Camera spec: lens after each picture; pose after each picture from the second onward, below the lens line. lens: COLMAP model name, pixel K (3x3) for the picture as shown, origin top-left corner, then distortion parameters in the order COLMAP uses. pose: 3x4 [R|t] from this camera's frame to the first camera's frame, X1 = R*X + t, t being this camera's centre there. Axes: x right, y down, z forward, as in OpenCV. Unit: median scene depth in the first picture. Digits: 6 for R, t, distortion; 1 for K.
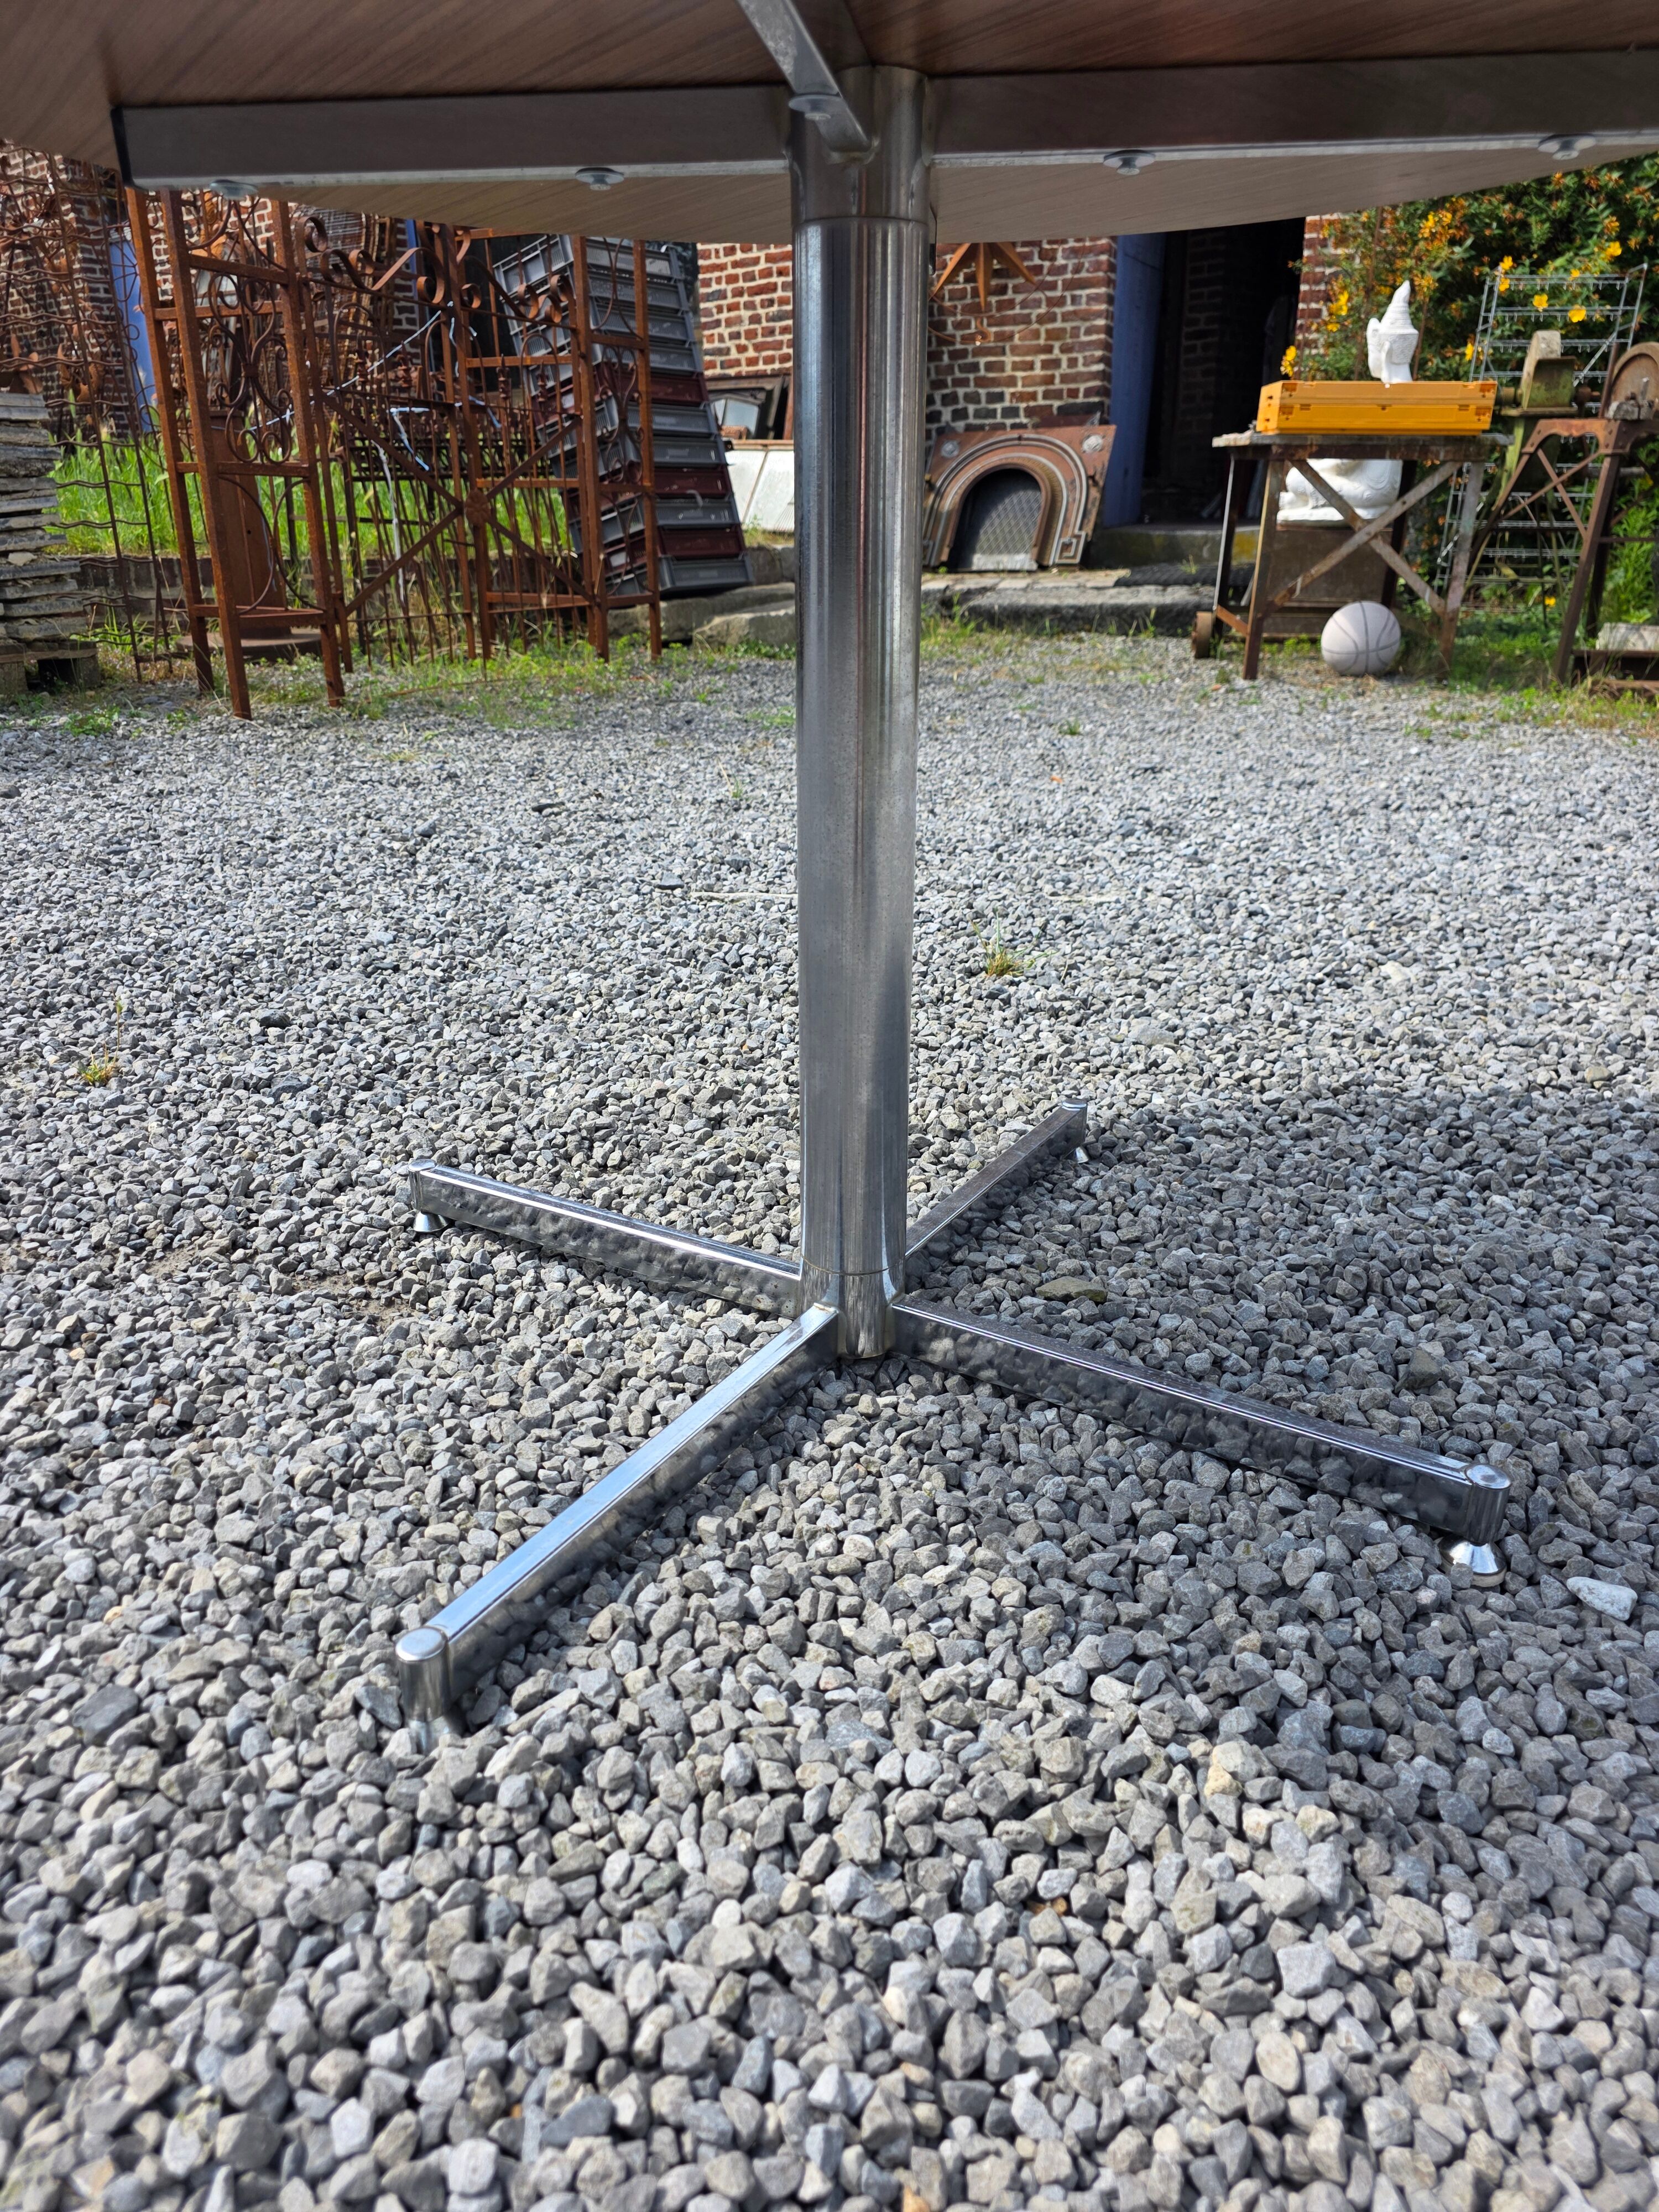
lens RADIAL K [[1516.4, 0, 798.7], [0, 1516.4, 1128.8], [0, 0, 1]] dist [0.036608, -0.029805]
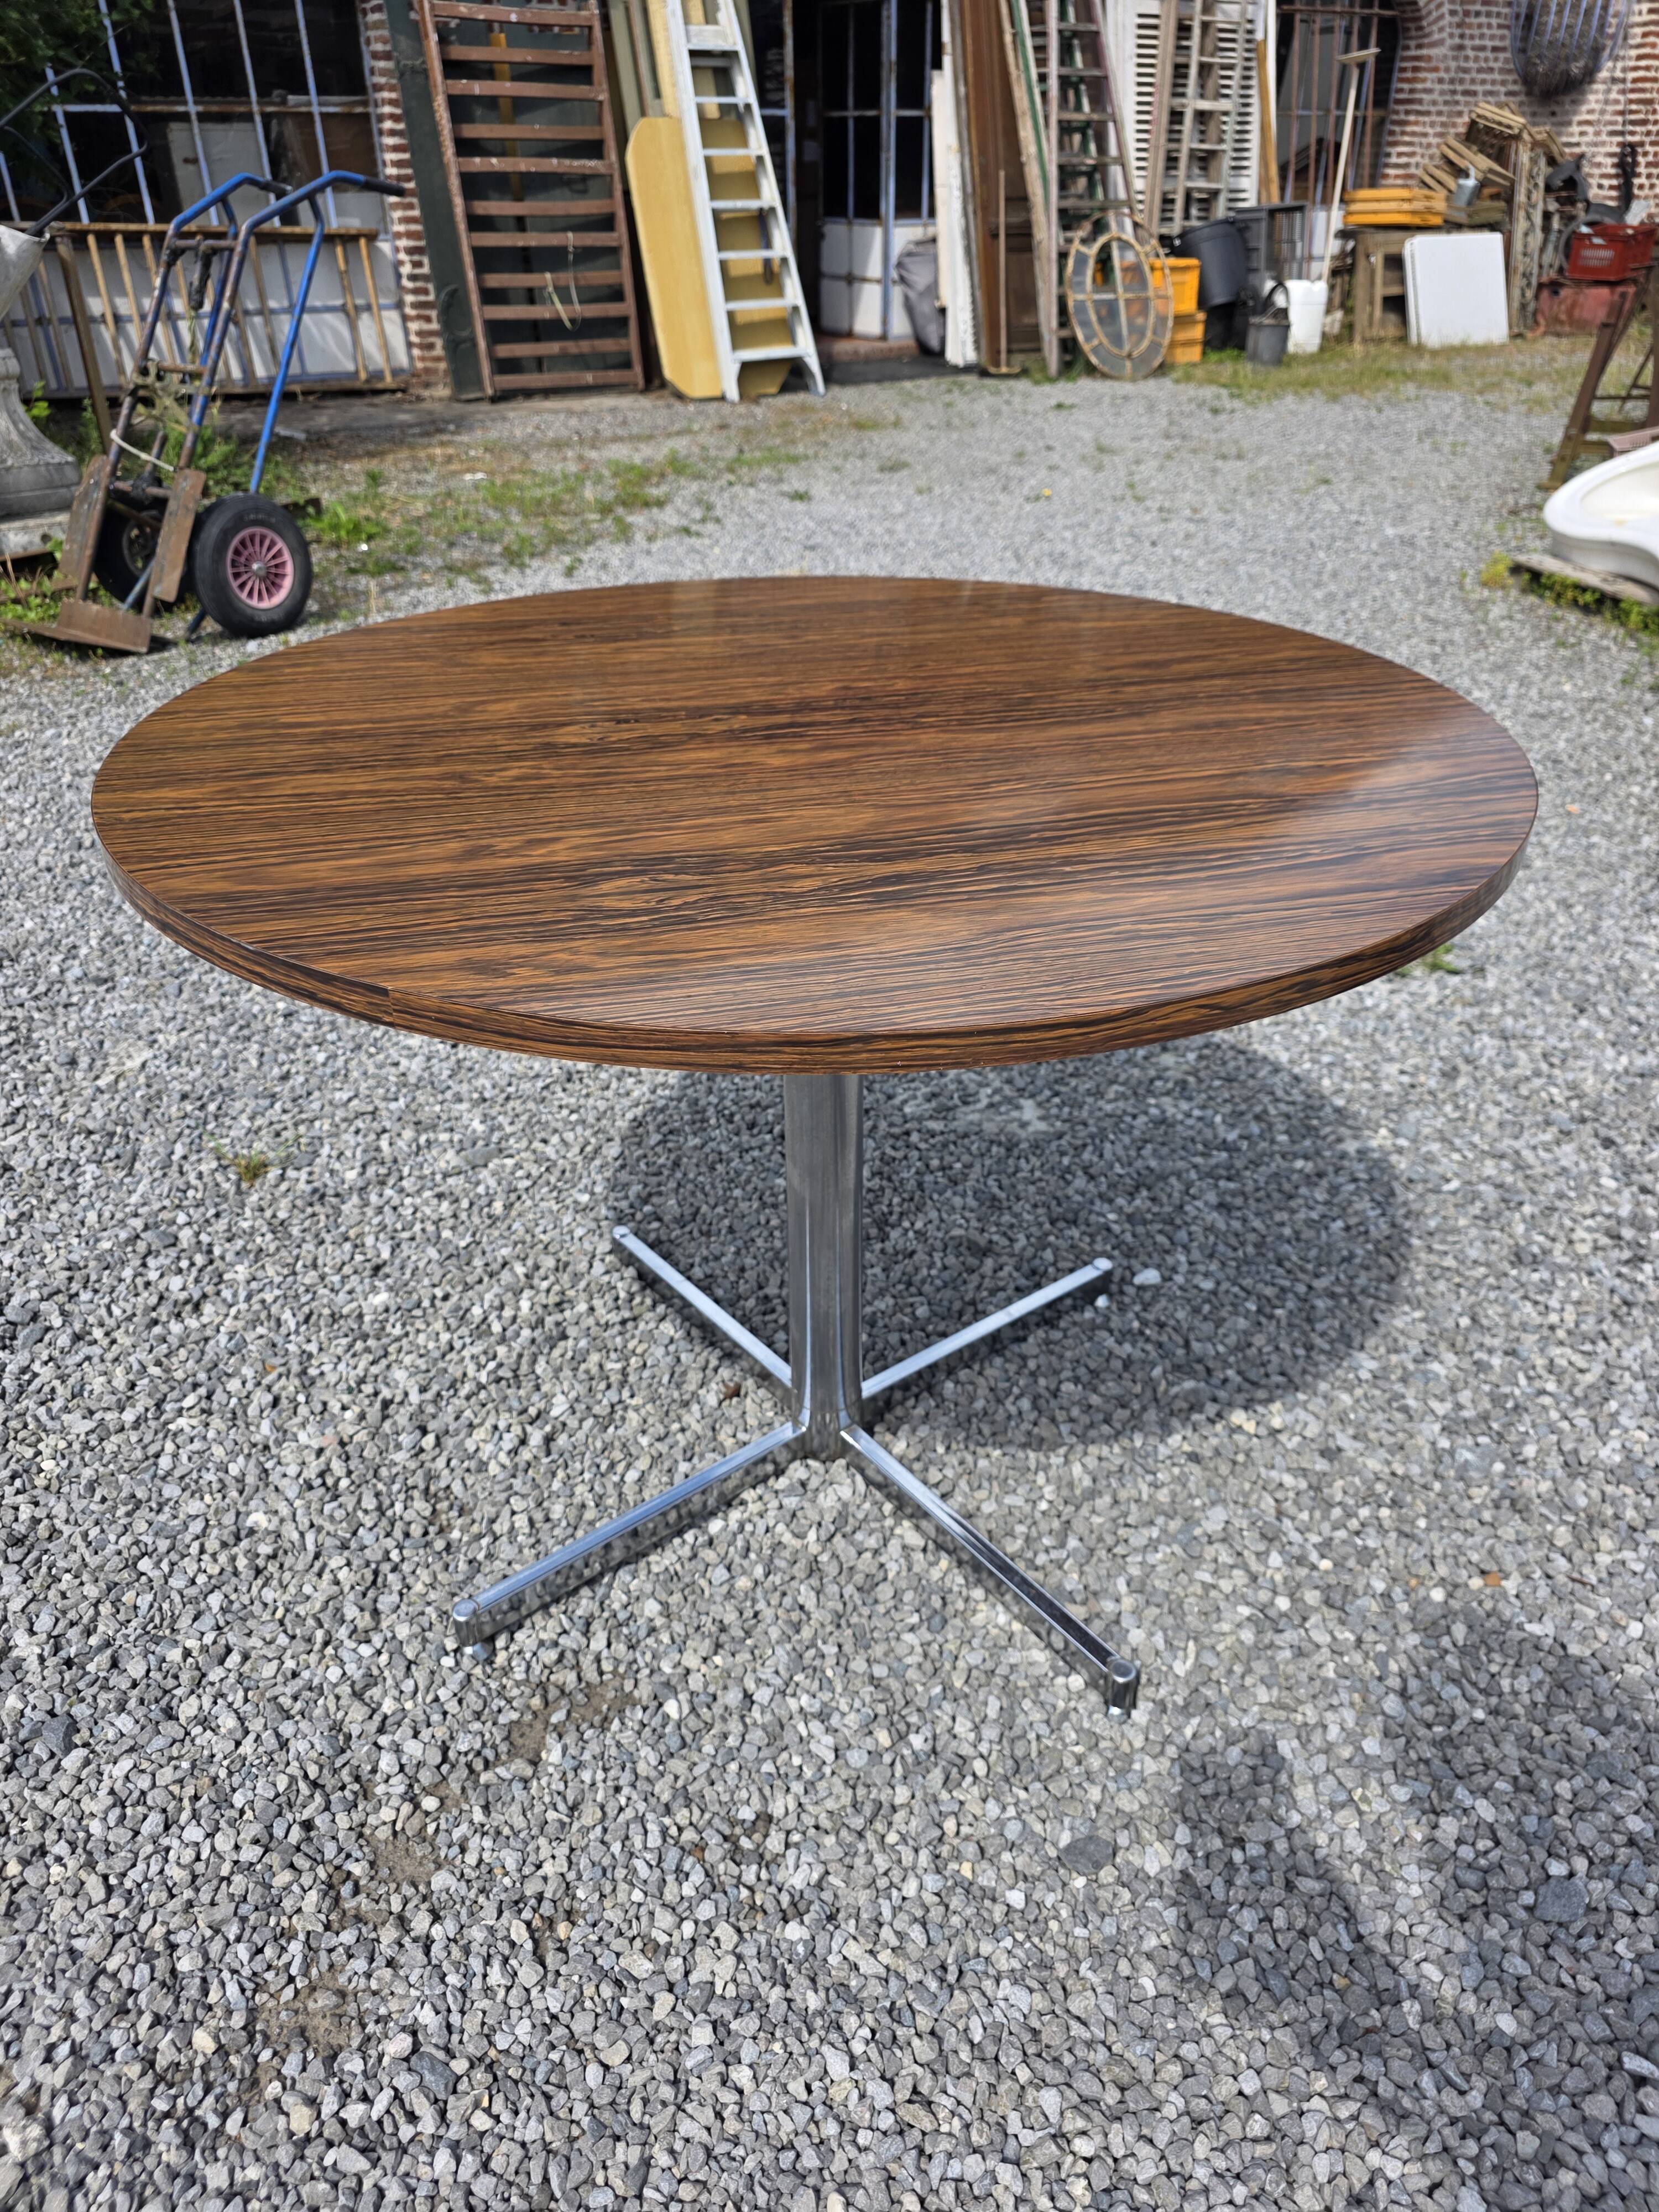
lens RADIAL K [[1516.4, 0, 852.7], [0, 1516.4, 1118.7], [0, 0, 1]] dist [0.036608, -0.029805]
pose [[0.332218, -0.484791, 0.809079, -0.961433], [0.355830, 0.858834, 0.368496, -0.639750], [-0.873508, 0.165473, 0.457824, 0.233809]]
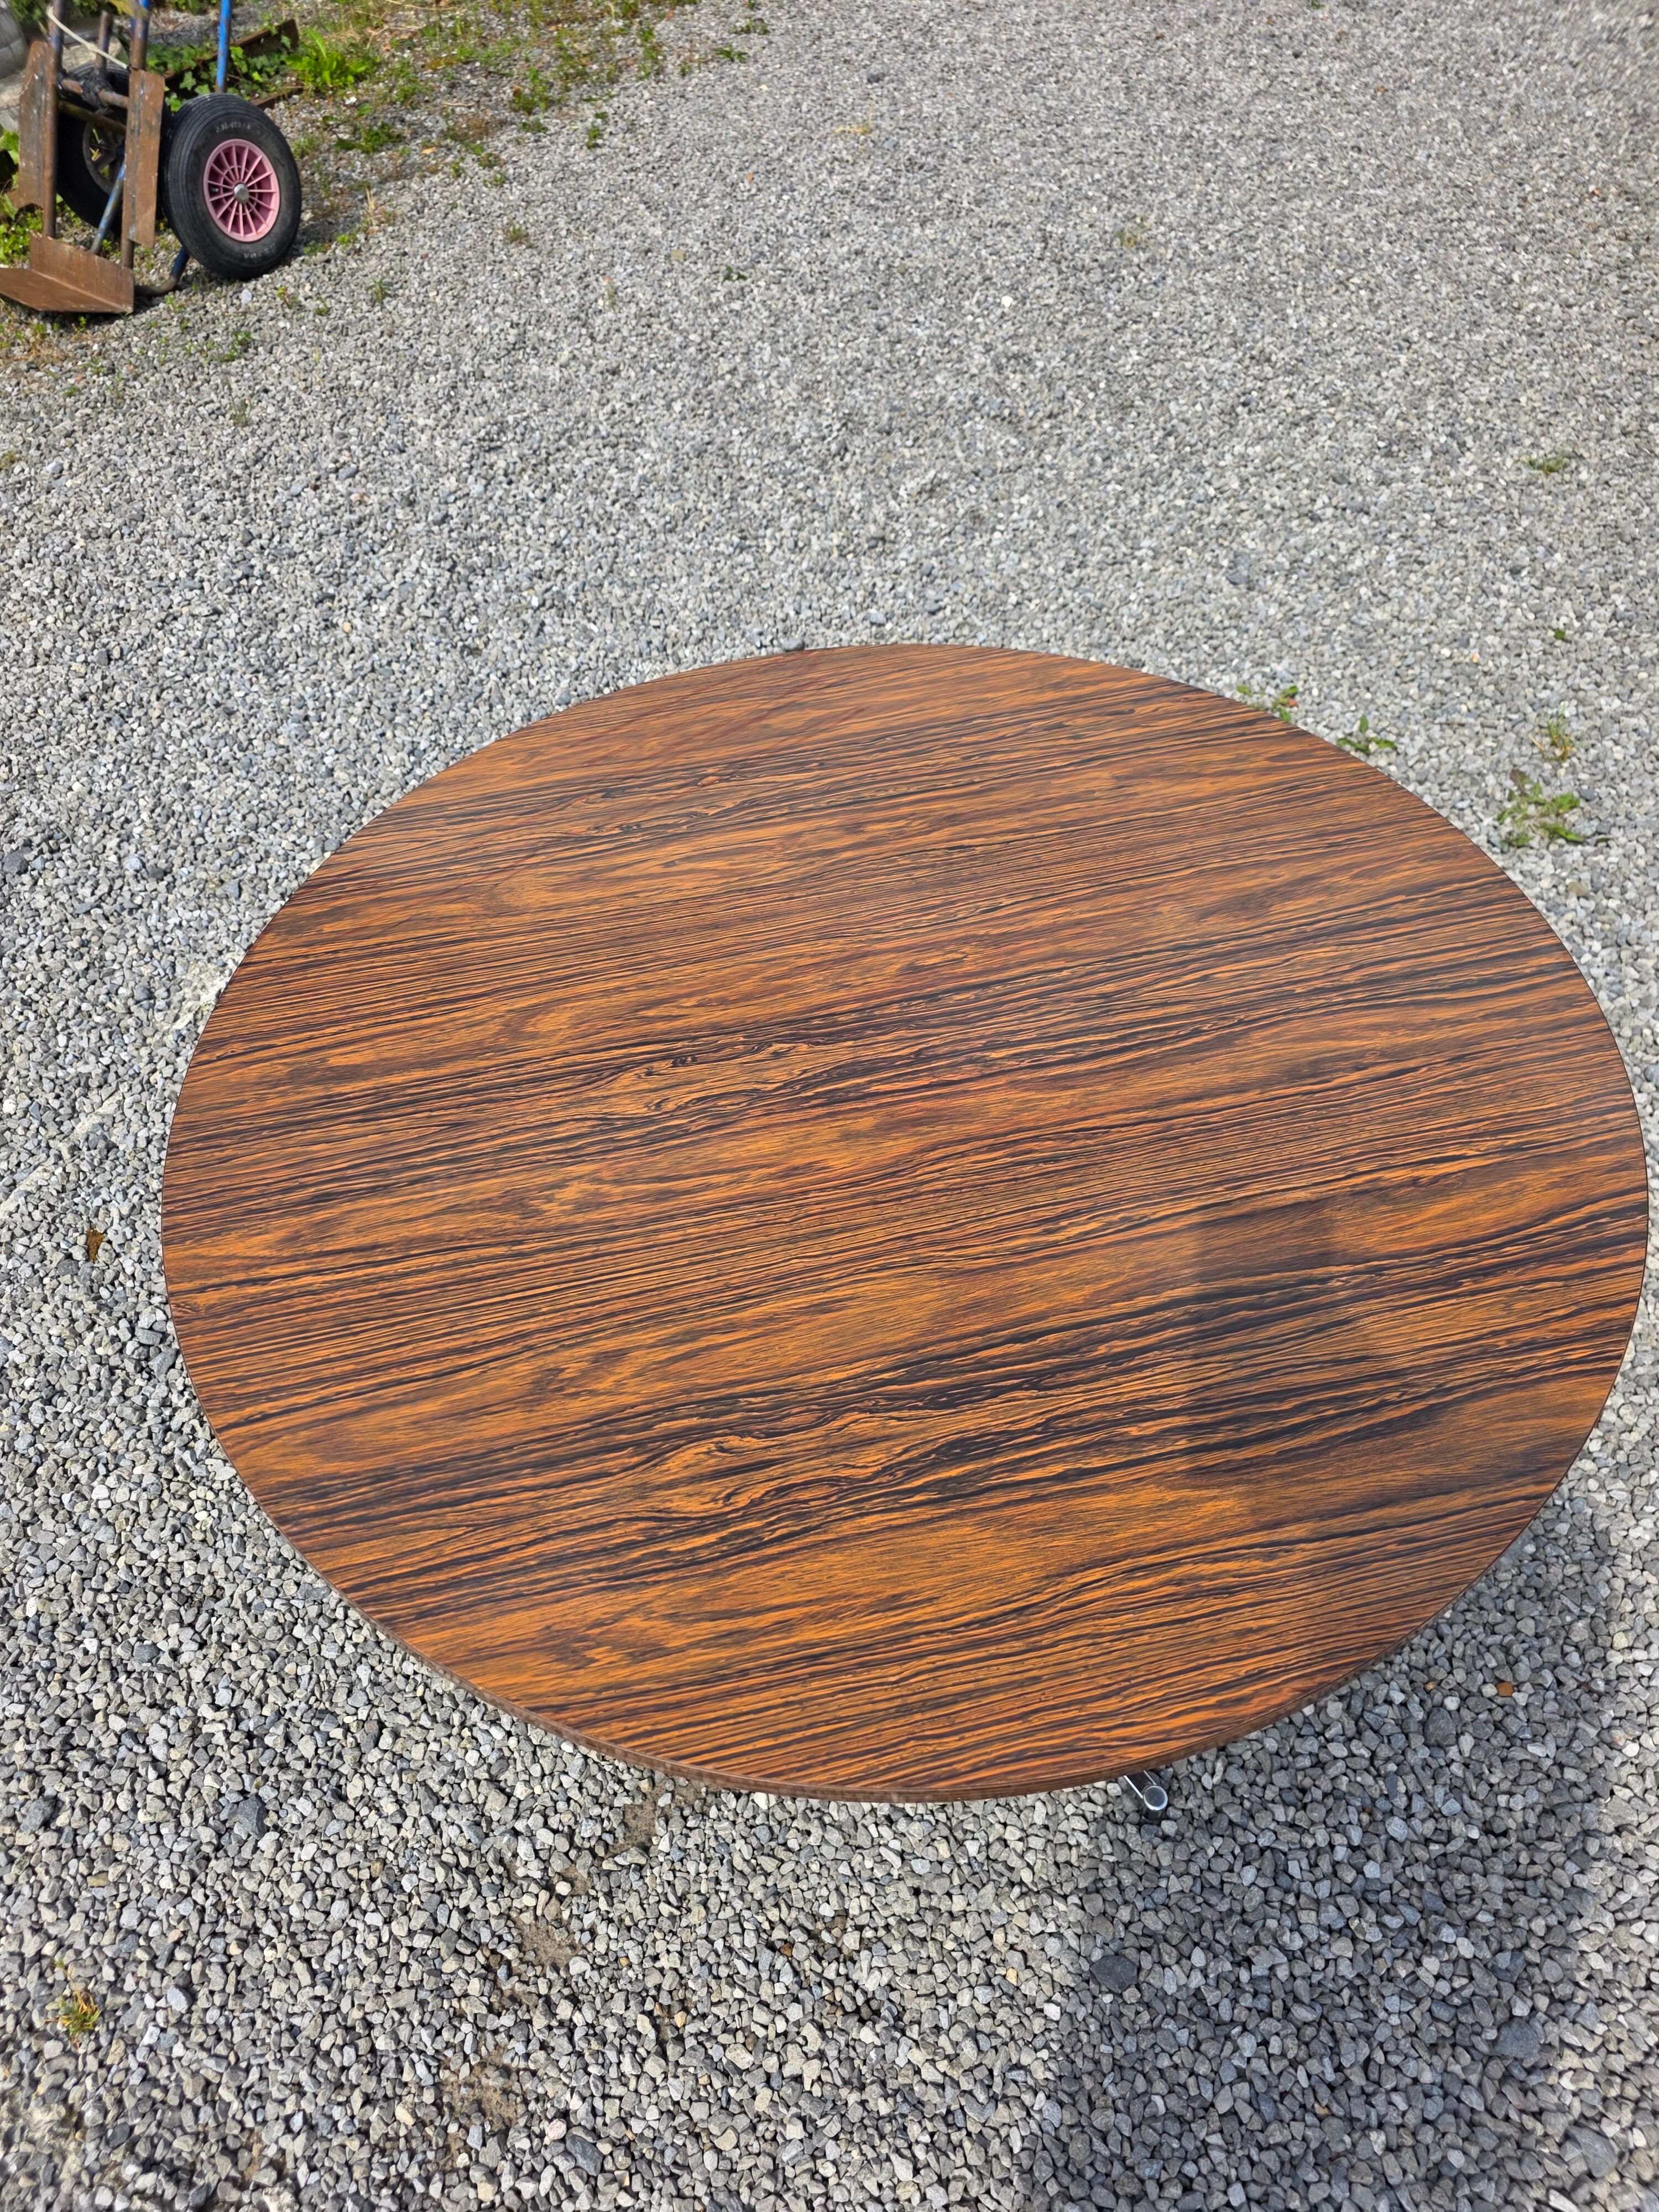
lens RADIAL K [[1516.4, 0, 822.5], [0, 1516.4, 1135.6], [0, 0, 1]] dist [0.036608, -0.029805]
pose [[0.374420, -0.726430, 0.576290, -0.611194], [0.393600, 0.687239, 0.610559, -1.086004], [-0.839577, -0.001778, 0.543238, 0.182323]]
